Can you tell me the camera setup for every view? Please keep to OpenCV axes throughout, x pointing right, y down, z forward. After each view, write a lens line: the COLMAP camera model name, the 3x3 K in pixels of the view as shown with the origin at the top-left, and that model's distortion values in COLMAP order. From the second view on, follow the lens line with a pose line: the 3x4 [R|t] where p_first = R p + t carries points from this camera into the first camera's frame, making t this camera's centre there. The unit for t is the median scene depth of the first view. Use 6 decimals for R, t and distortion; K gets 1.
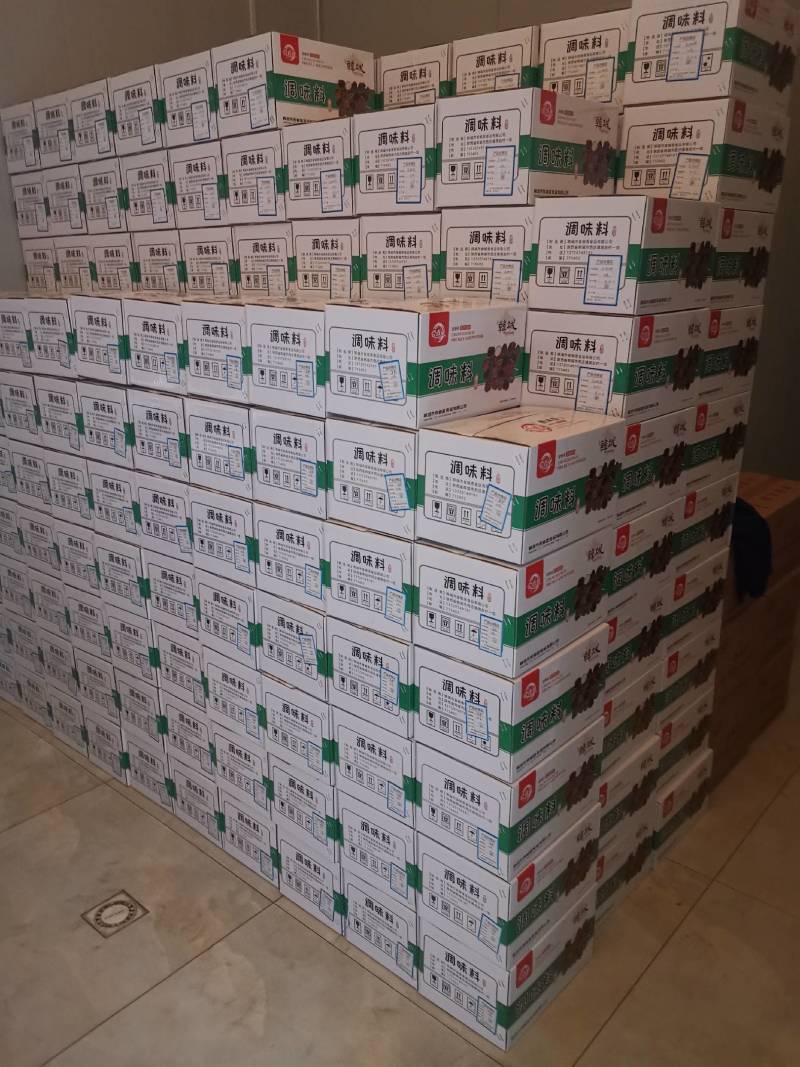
lens RADIAL K [[851.1, 0, 400.0], [0, 851.1, 533.5], [0, 0, 1]] dist [0.104242, -0.152633]
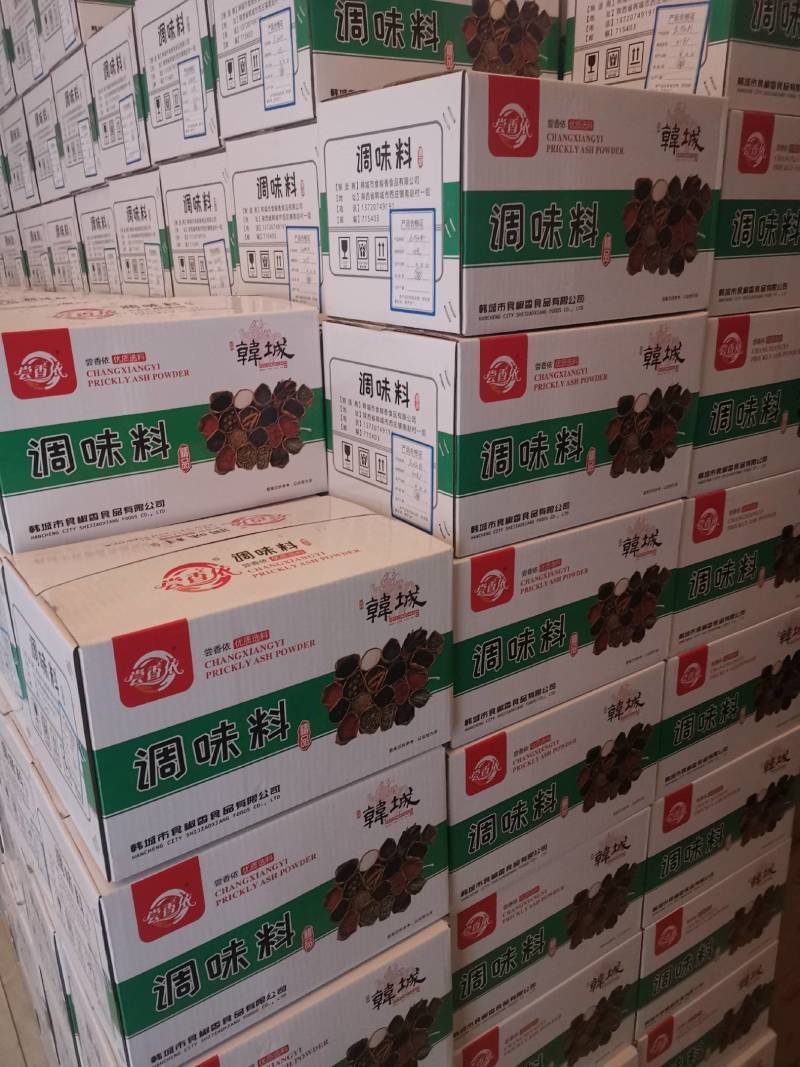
lens RADIAL K [[851.1, 0, 400.0], [0, 851.1, 533.5], [0, 0, 1]] dist [0.104242, -0.152633]
pose [[0.968660, 0.052799, -0.242714, 0.342718], [-0.049244, 0.998572, 0.020694, -0.145819], [0.243460, -0.008094, 0.969877, 0.509118]]
